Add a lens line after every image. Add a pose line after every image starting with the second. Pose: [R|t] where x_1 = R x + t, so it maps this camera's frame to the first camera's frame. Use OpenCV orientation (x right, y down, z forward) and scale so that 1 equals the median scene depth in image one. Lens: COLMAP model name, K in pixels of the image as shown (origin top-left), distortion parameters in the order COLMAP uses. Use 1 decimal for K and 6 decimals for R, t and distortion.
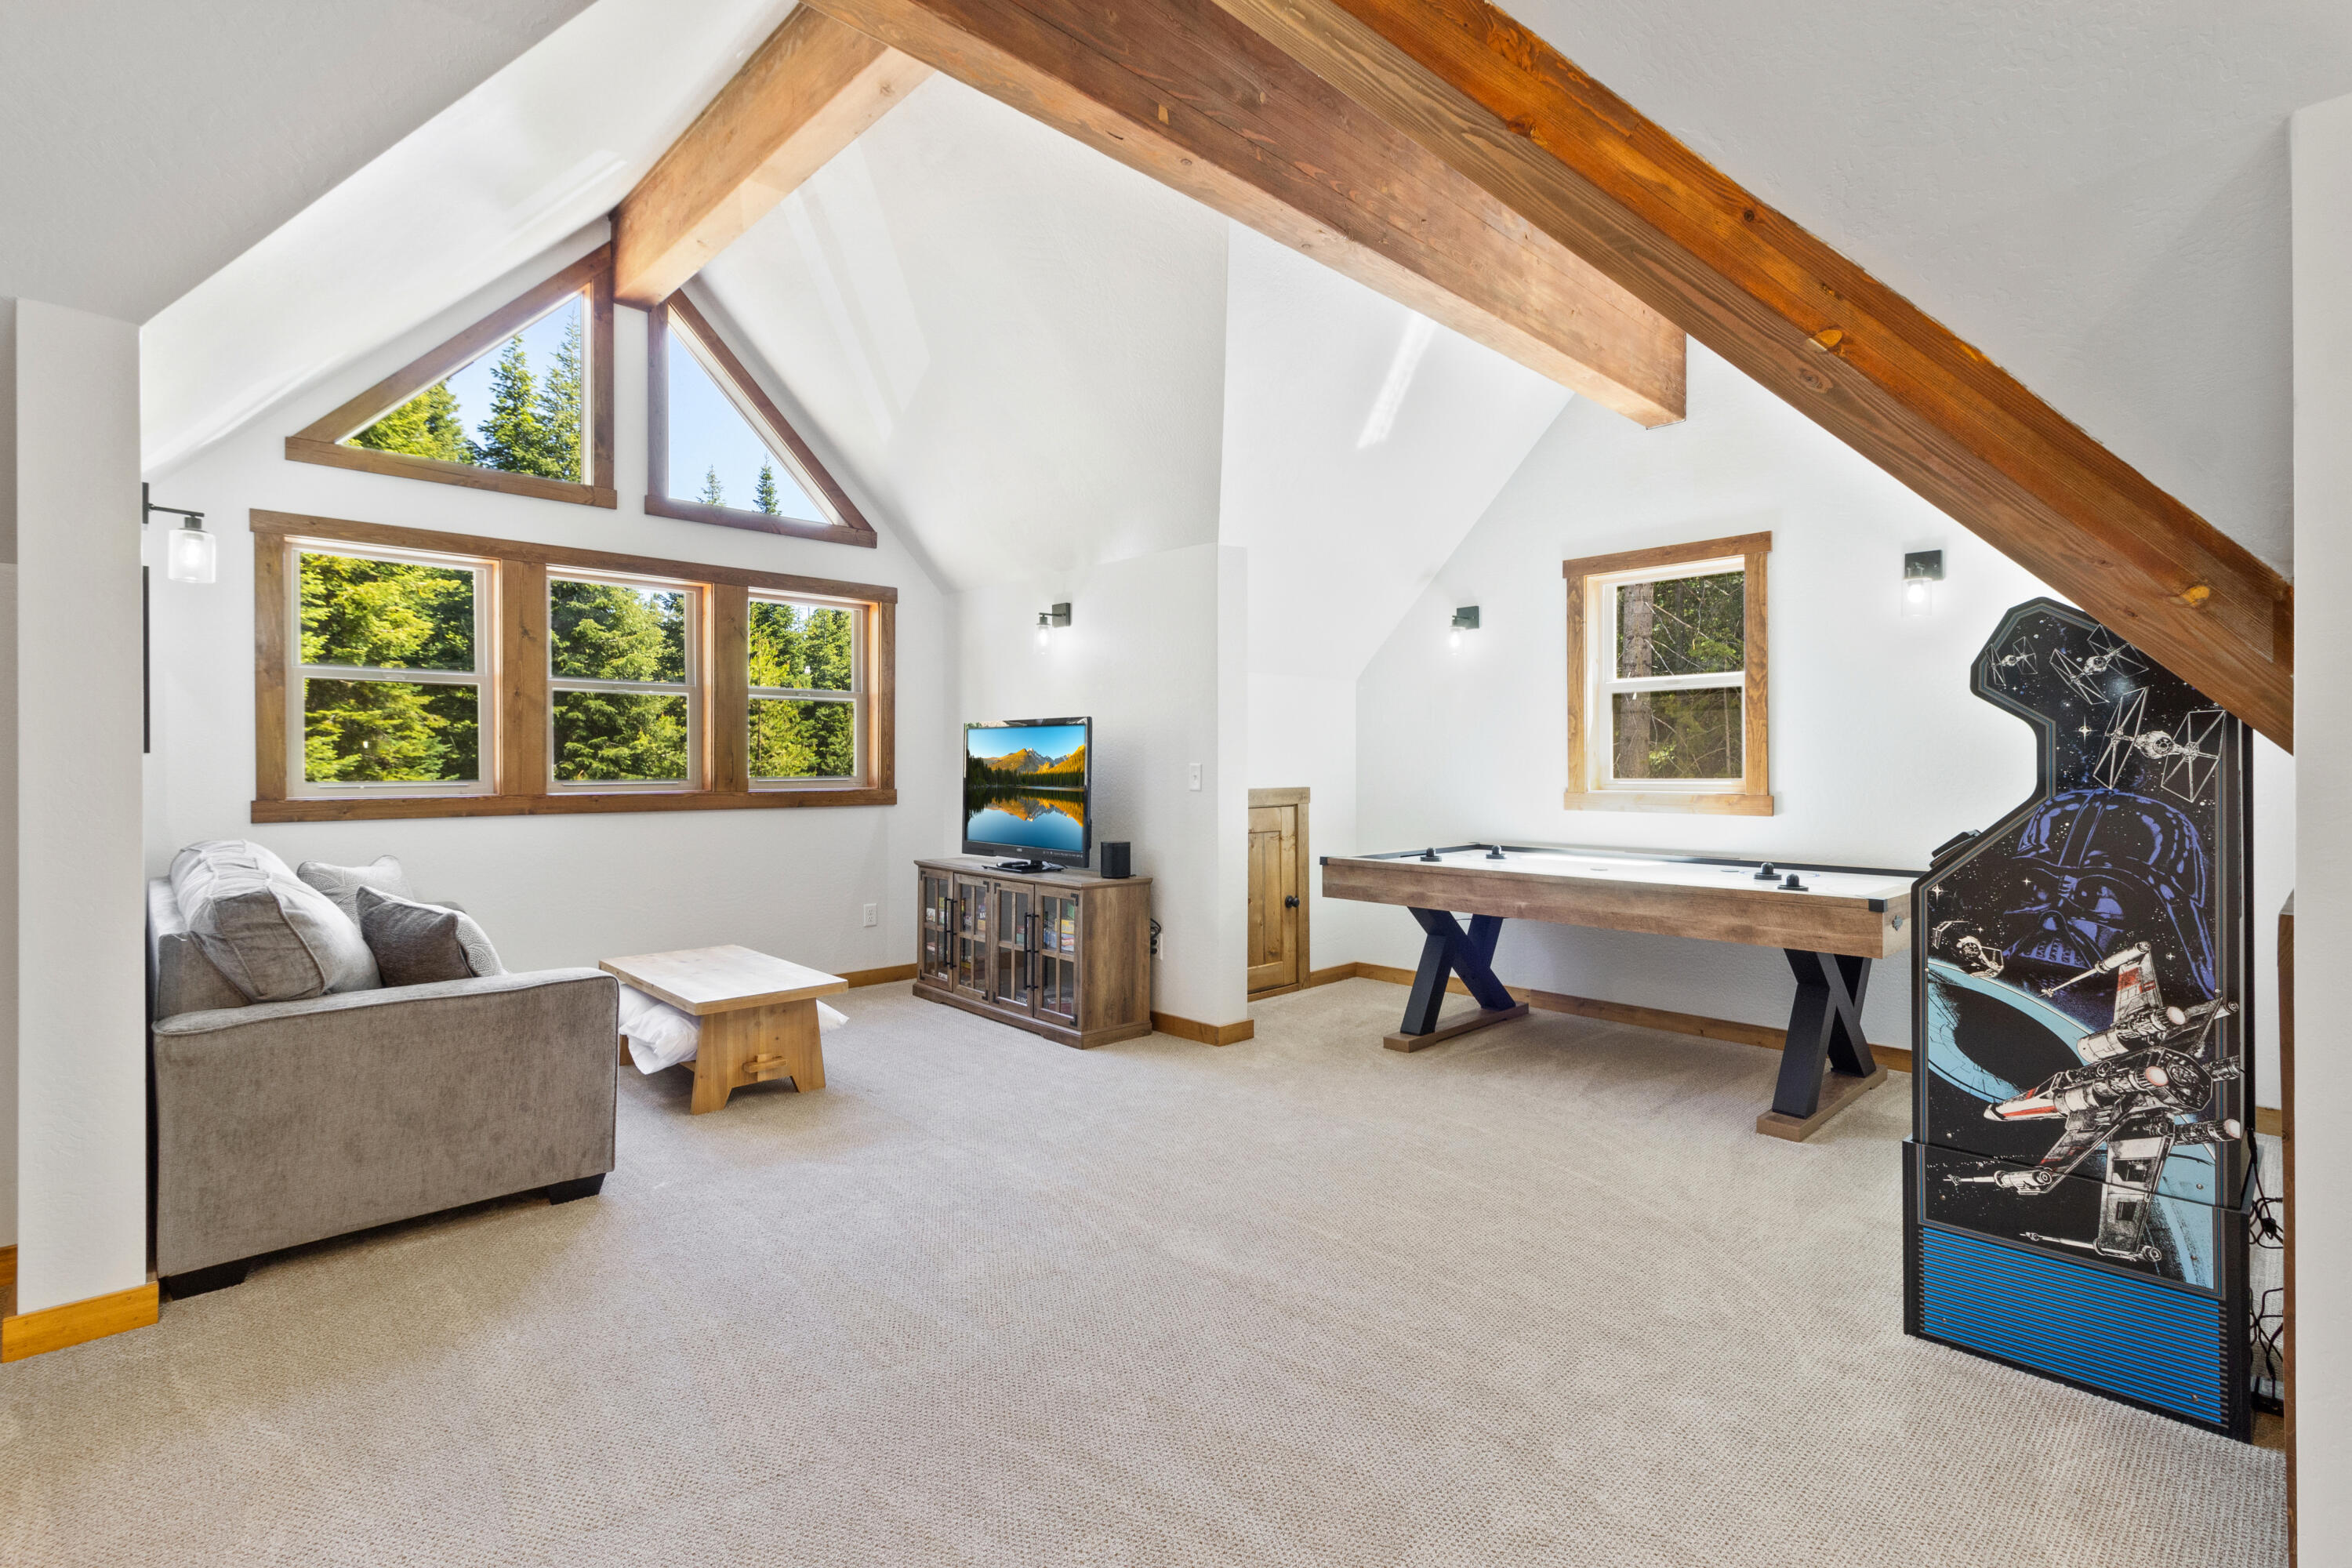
lens RADIAL K [[1096.8, 0, 1172.5], [0, 1096.8, 761.6], [0, 0, 1]] dist [0.003565, -0.000781]
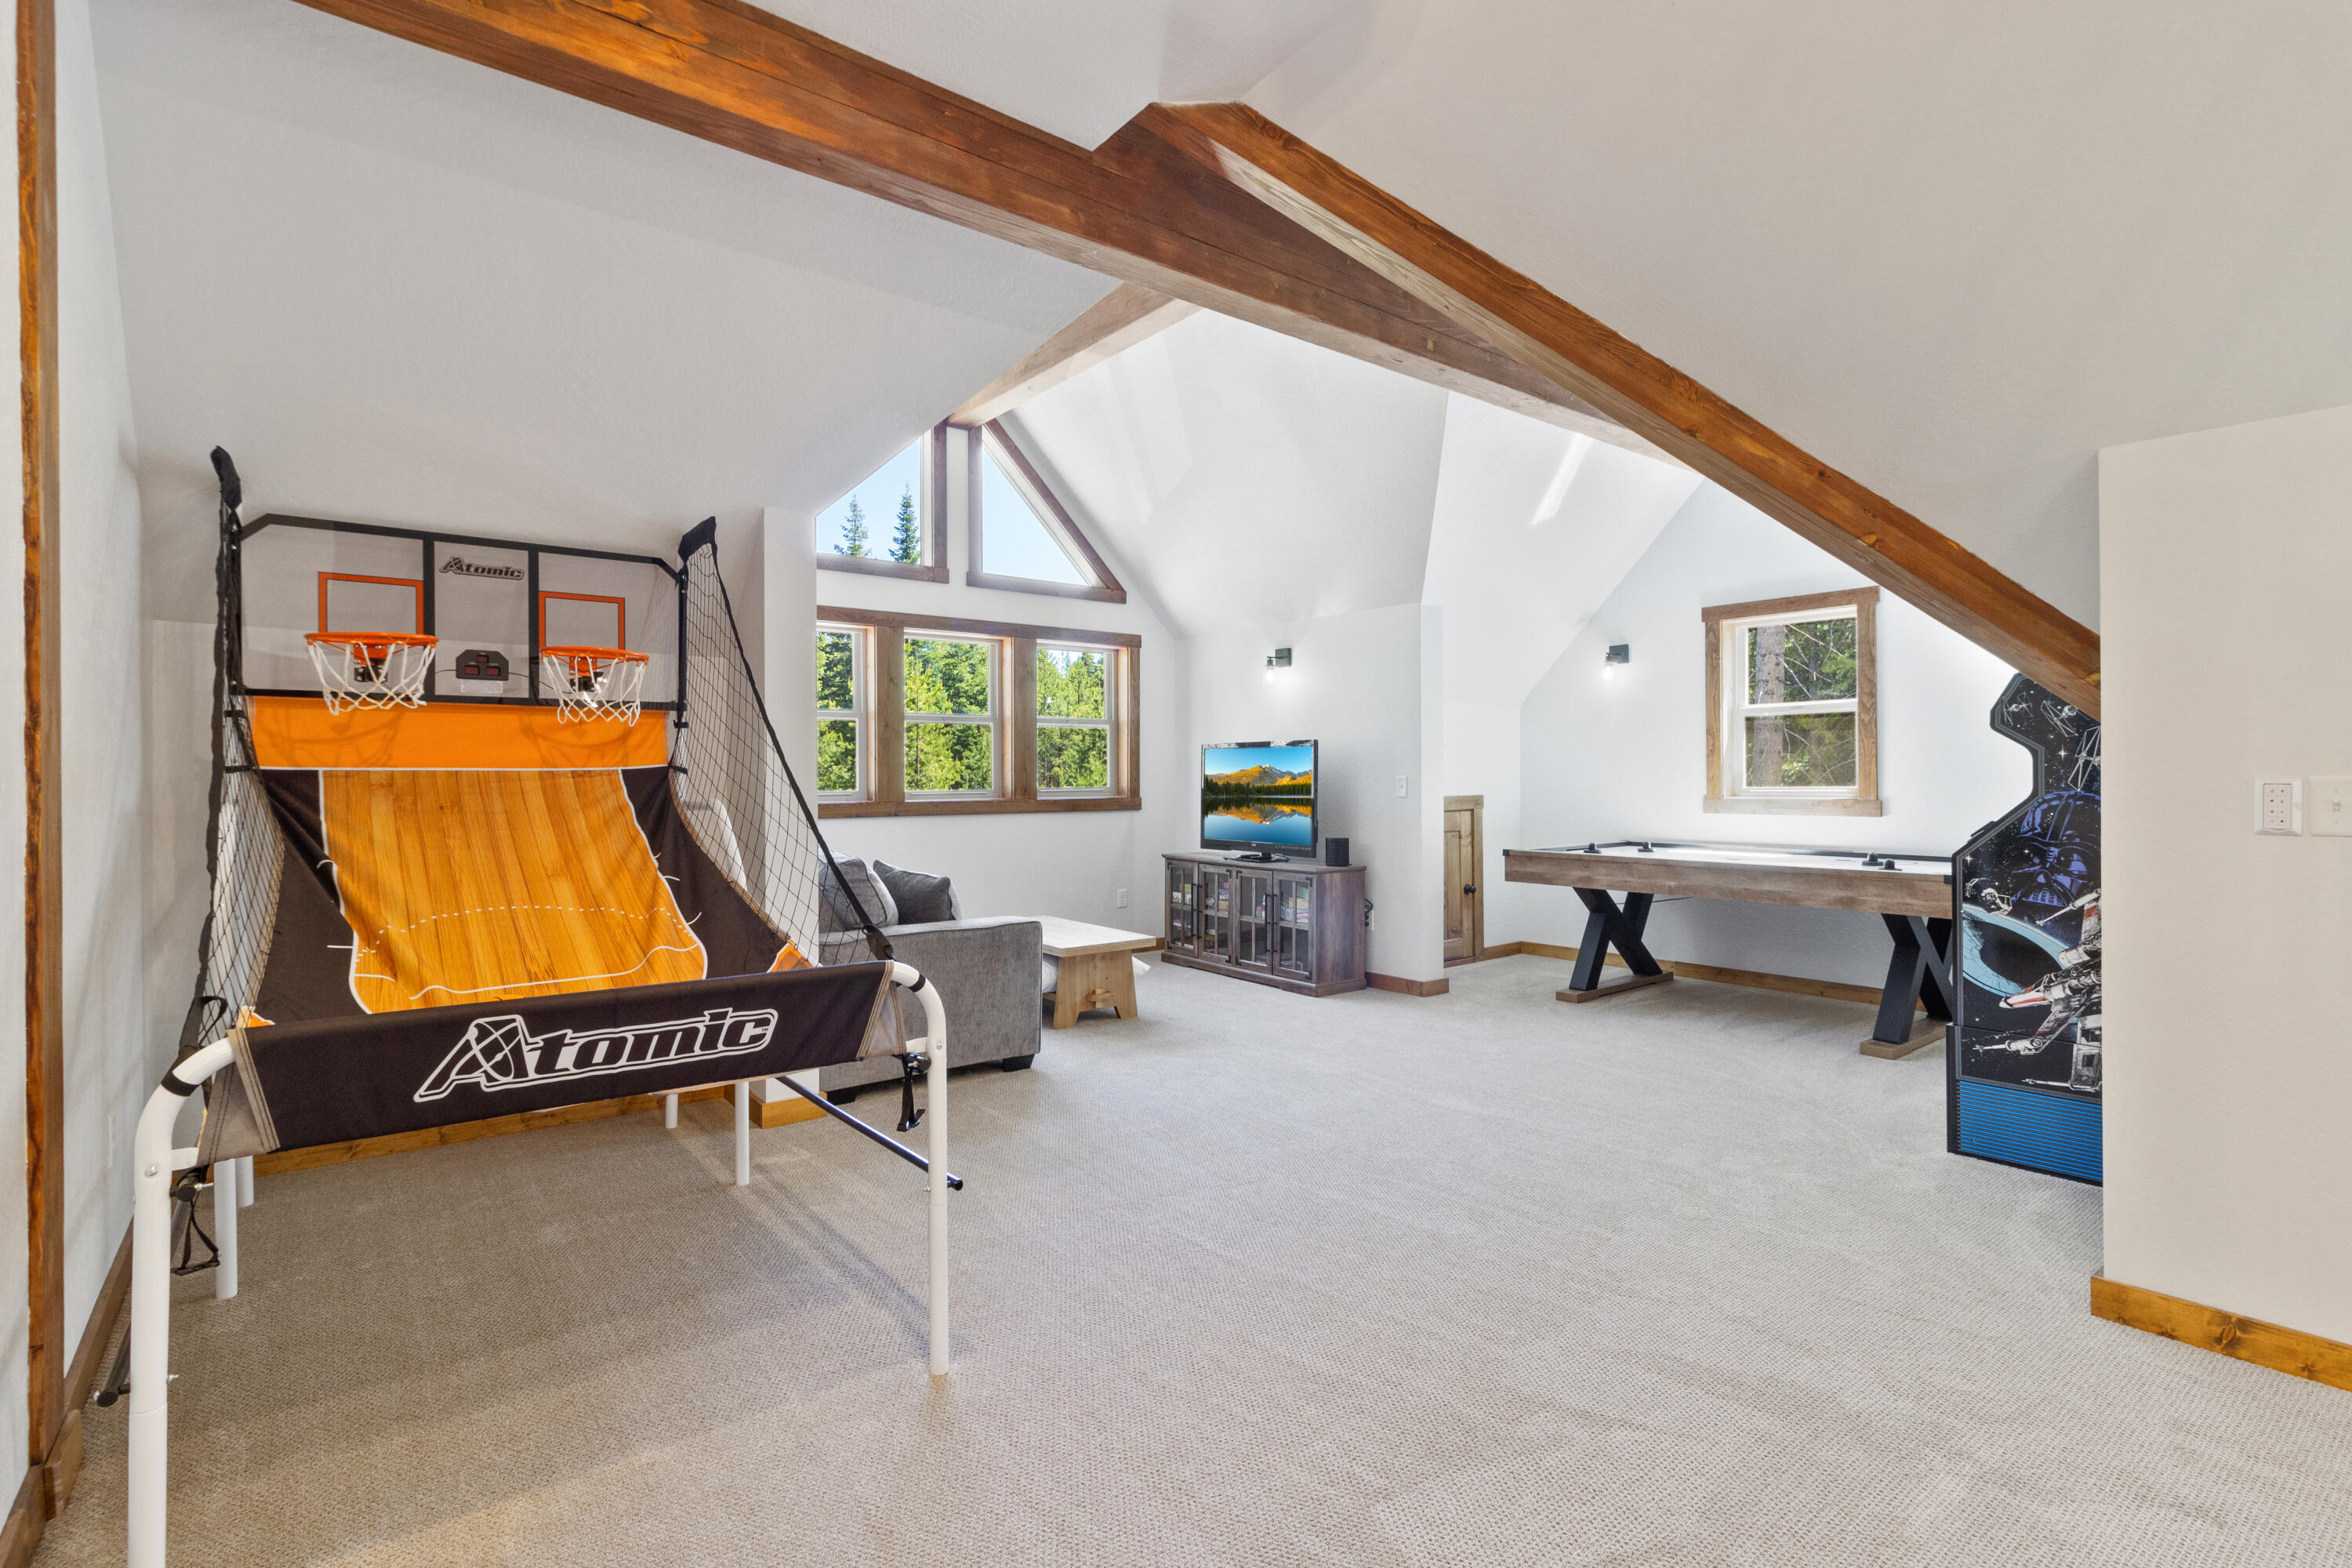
lens RADIAL K [[1096.8, 0, 1173.9], [0, 1096.8, 777.6], [0, 0, 1]] dist [0.003565, -0.000781]
pose [[0.995054, -0.004166, -0.099244, -0.141638], [0.004582, 0.999982, 0.003973, -0.003294], [0.099226, -0.004408, 0.995055, -0.357605]]
